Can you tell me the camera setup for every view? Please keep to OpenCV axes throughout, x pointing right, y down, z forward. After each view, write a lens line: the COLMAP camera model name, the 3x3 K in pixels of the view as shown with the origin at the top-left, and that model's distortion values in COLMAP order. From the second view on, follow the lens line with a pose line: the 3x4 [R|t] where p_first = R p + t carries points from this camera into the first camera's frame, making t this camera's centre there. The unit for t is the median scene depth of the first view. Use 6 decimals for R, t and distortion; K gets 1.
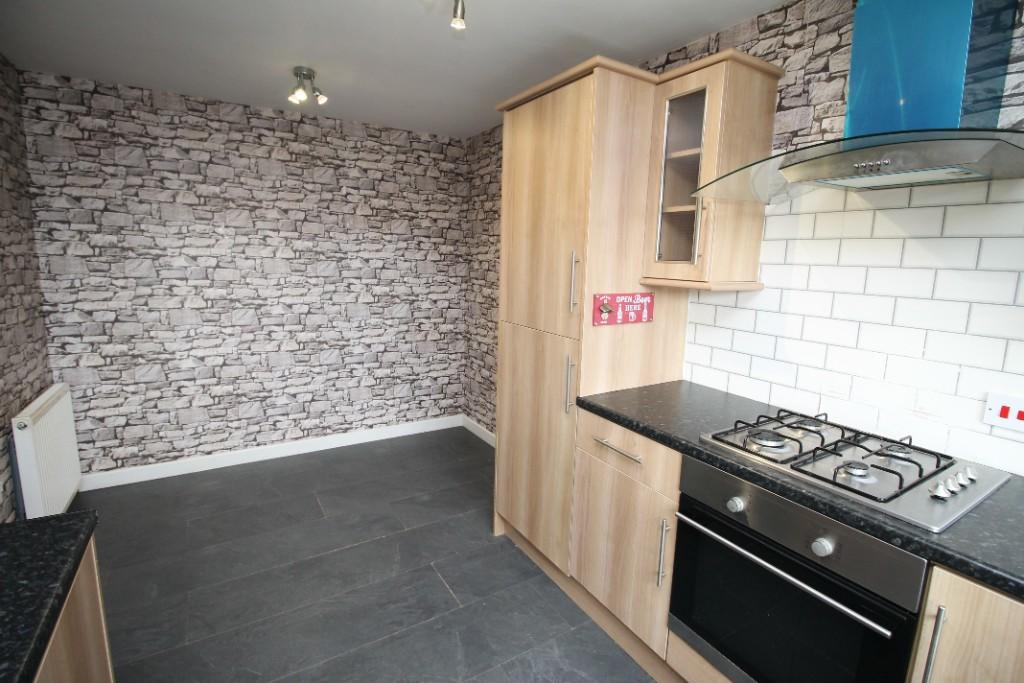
lens RADIAL K [[478.5, 0, 507.3], [0, 478.5, 337.5], [0, 0, 1]] dist [-0.002216, -0.010090]
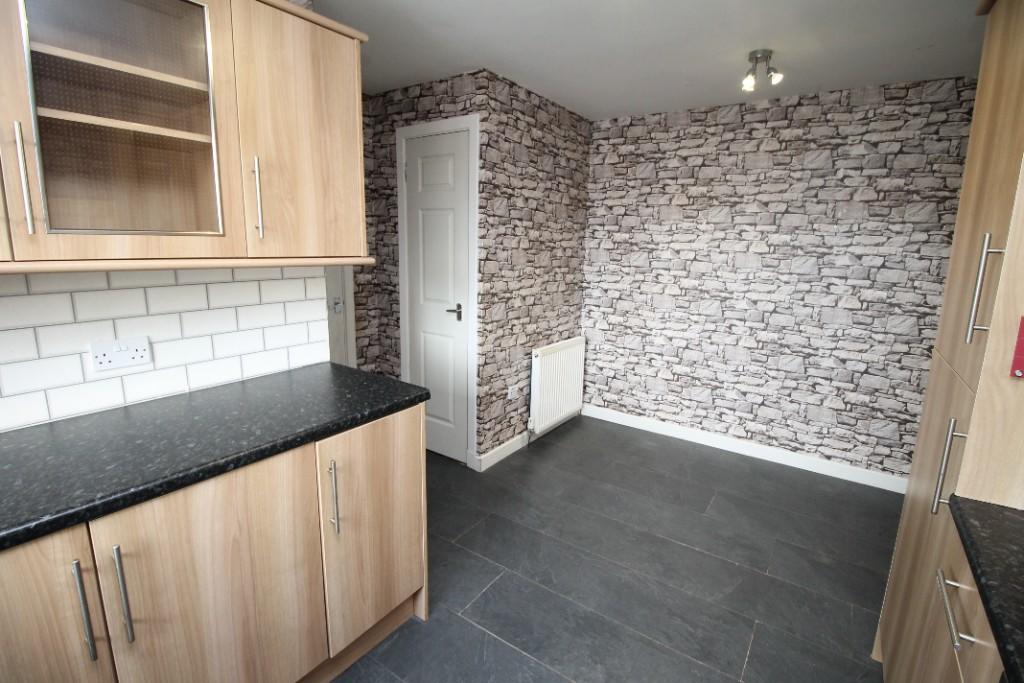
lens RADIAL K [[478.5, 0, 505.0], [0, 478.5, 333.9], [0, 0, 1]] dist [-0.002216, -0.010090]
pose [[0.393890, 0.160532, -0.905030, 0.259713], [-0.162245, 0.981313, 0.103450, -0.022535], [0.904725, 0.106089, 0.412575, 0.164868]]
